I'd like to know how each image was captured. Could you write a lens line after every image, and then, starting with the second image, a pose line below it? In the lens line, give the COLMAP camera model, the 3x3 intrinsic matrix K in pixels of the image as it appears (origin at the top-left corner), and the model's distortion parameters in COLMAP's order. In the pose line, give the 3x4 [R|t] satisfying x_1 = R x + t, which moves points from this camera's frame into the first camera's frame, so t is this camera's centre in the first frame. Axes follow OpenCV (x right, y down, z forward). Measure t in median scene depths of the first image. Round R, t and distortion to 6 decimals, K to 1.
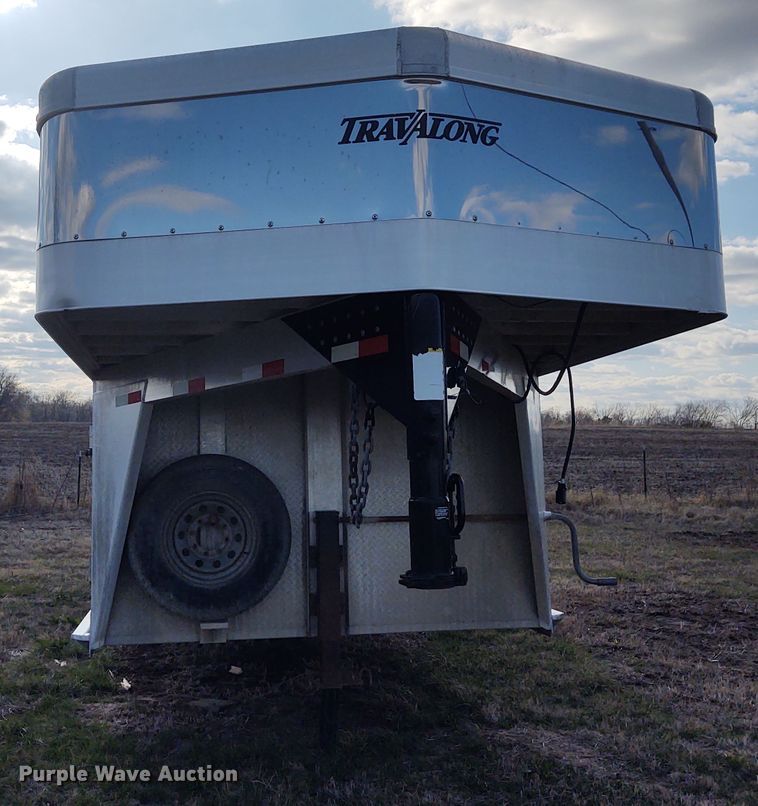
lens RADIAL K [[1047.7, 0, 306.4], [0, 1047.7, 401.6], [0, 0, 1]] dist [0.046215, -0.010755]
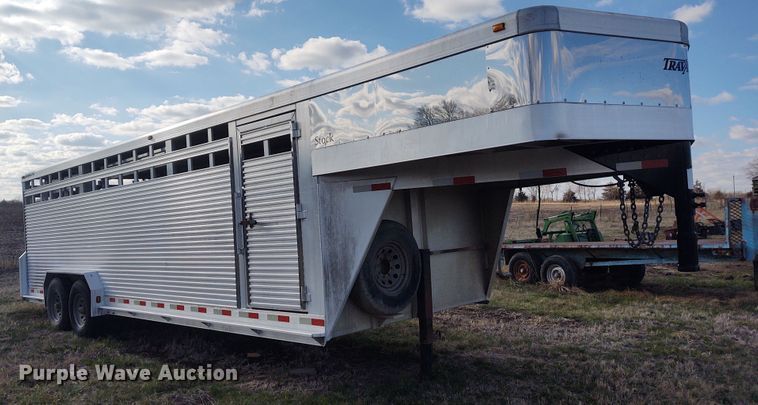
lens RADIAL K [[627.4, 0, 339.5], [0, 627.4, 201.6], [0, 0, 1]] dist [0.034752, 0.000145]
pose [[0.798931, -0.009280, 0.601351, -0.842024], [-0.000779, 0.999864, 0.016465, 0.003459], [-0.601422, -0.013623, 0.798816, 0.231670]]
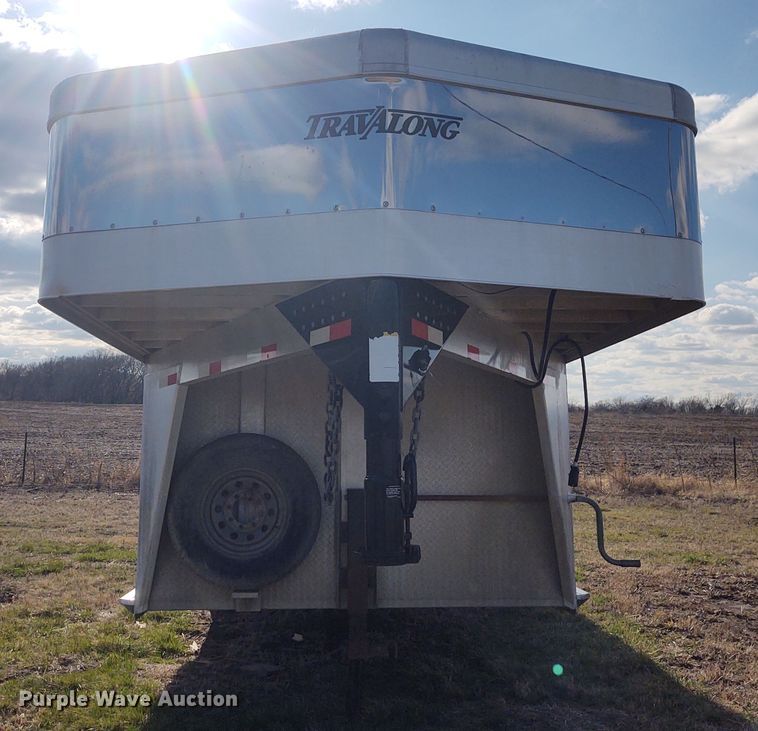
lens RADIAL K [[961.1, 0, 336.2], [0, 961.1, 346.4], [0, 0, 1]] dist [0.017955, 0.003525]
pose [[0.994958, 0.005701, -0.100126, 0.105096], [-0.010056, 0.999022, -0.043046, 0.003036], [0.099783, 0.043836, 0.994043, 0.031421]]
